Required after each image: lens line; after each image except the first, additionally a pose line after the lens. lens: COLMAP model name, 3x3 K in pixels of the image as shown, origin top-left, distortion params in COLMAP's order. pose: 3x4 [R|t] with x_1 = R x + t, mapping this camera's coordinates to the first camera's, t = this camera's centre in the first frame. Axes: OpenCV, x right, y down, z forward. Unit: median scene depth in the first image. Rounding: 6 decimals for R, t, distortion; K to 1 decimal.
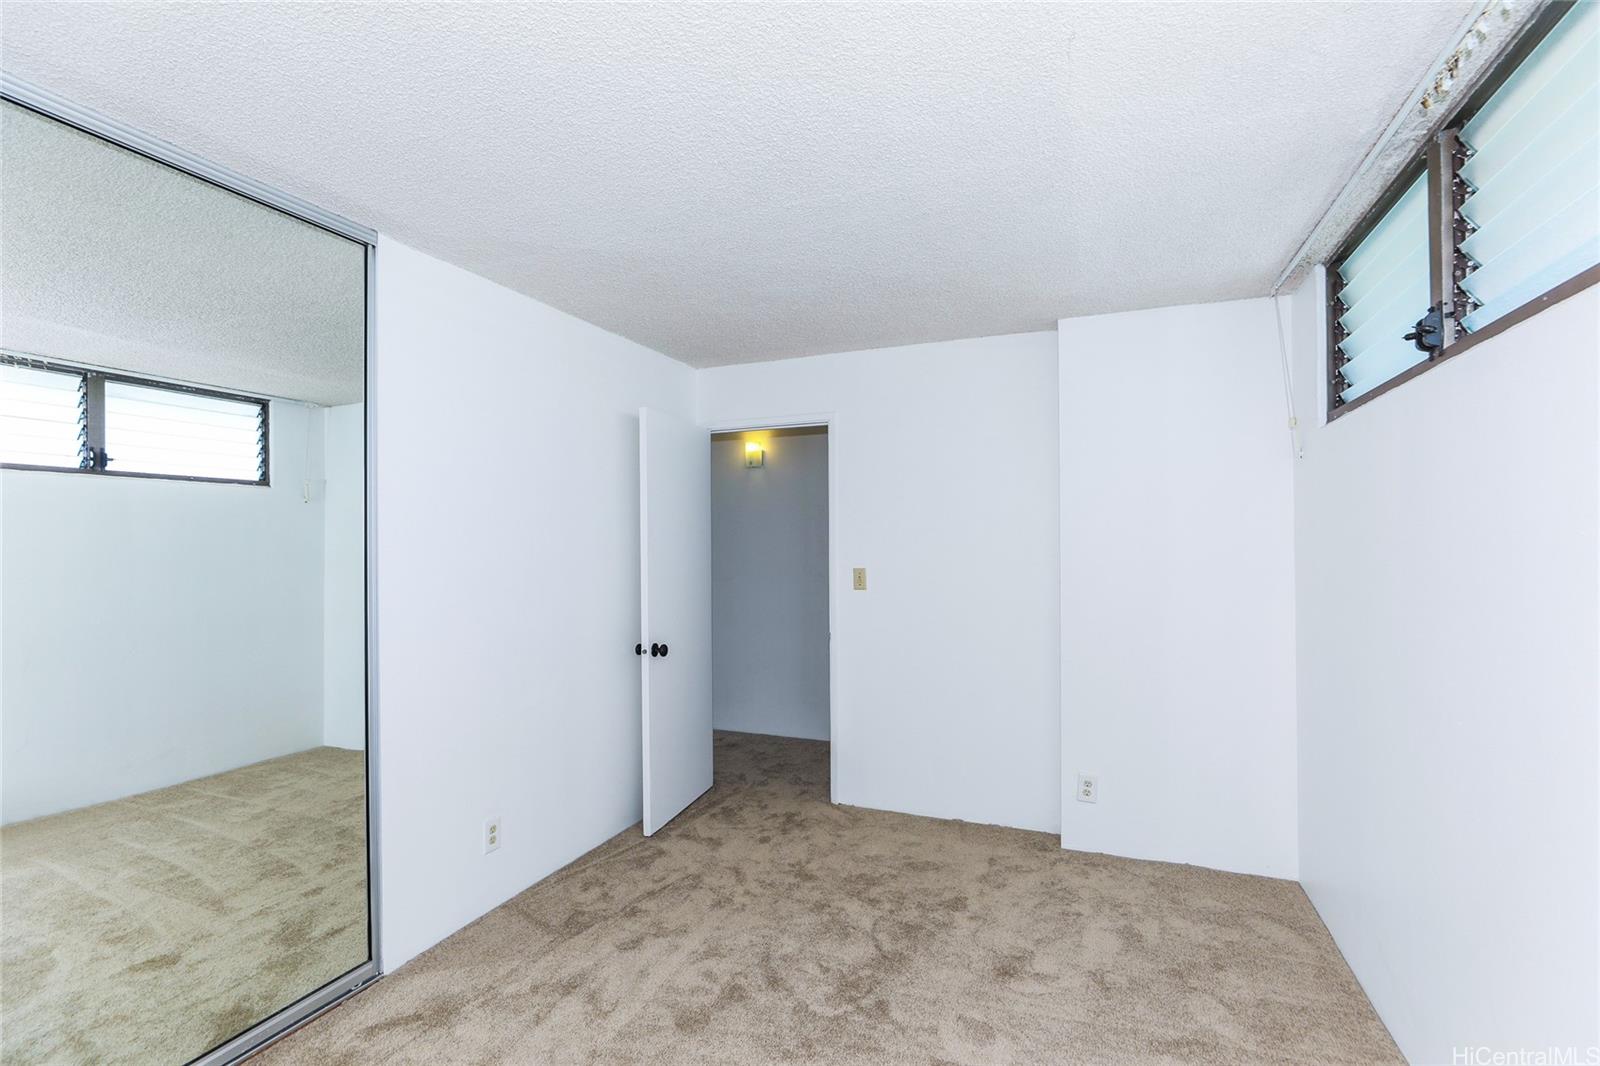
lens RADIAL K [[742.3, 0, 799.4], [0, 742.3, 531.2], [0, 0, 1]] dist [-0.022345, 0.012260]
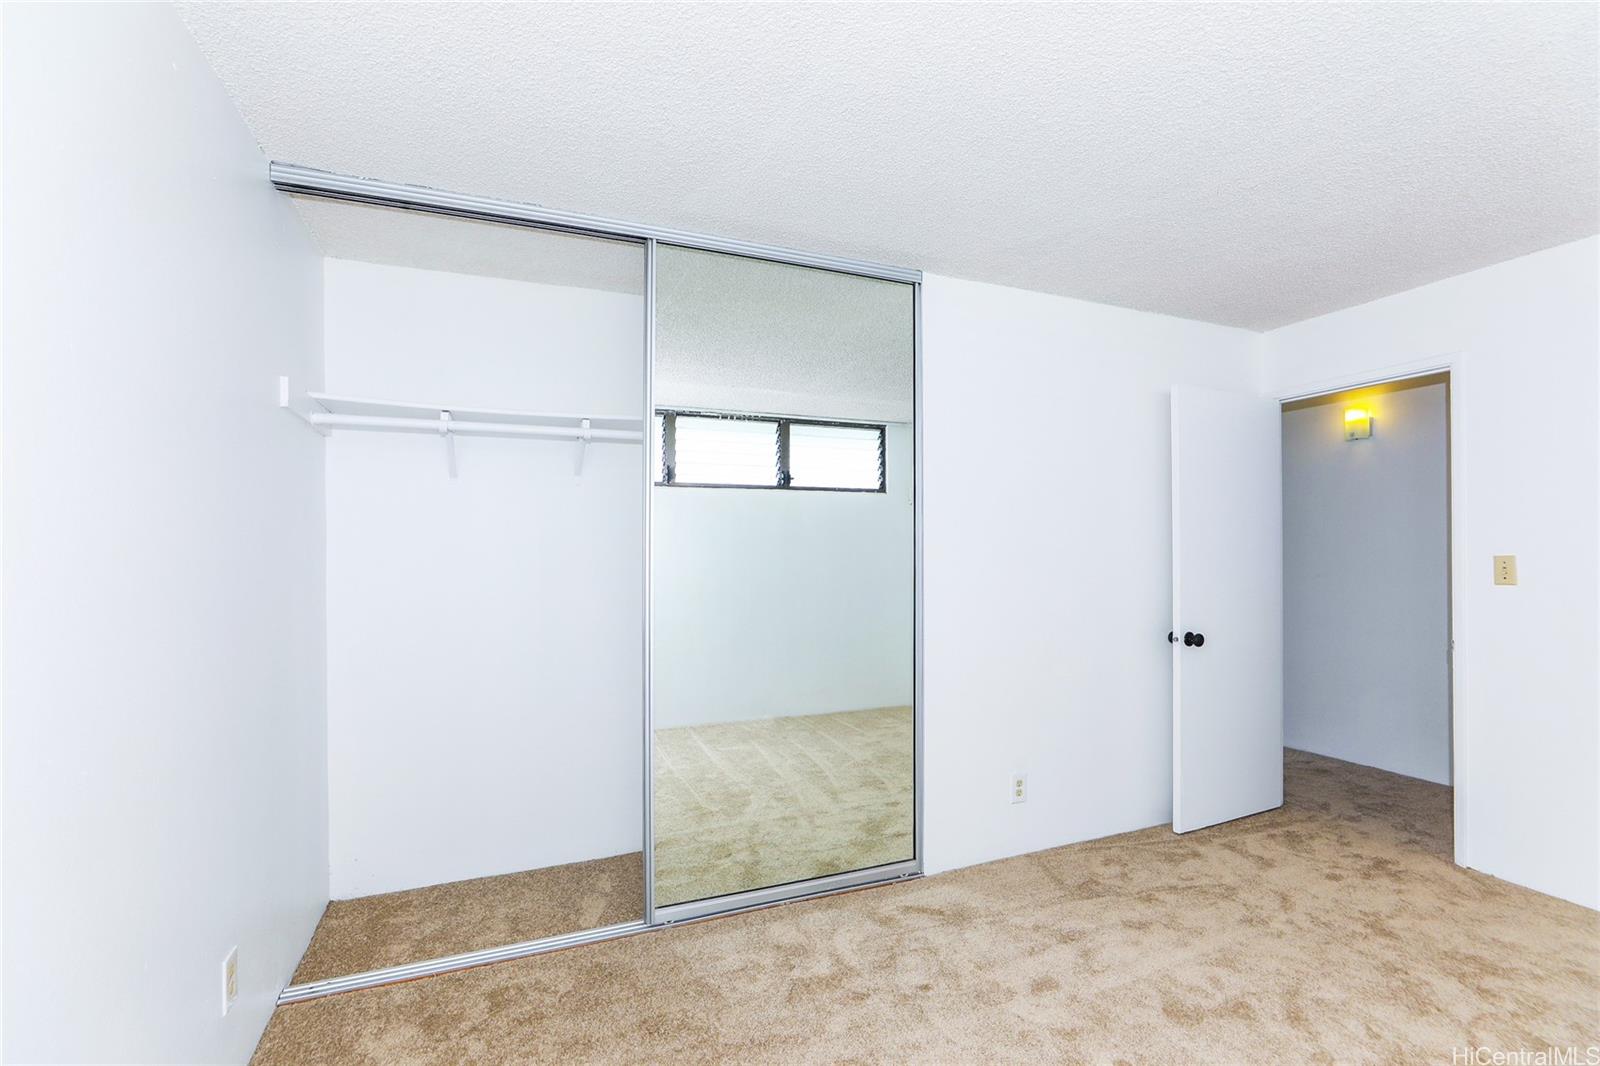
lens RADIAL K [[742.3, 0, 802.6], [0, 742.3, 541.4], [0, 0, 1]] dist [-0.022345, 0.012260]
pose [[0.708957, -0.007920, -0.705207, 0.127580], [0.010507, 0.999945, -0.000667, 0.034906], [0.705173, -0.006937, 0.709001, -0.011068]]
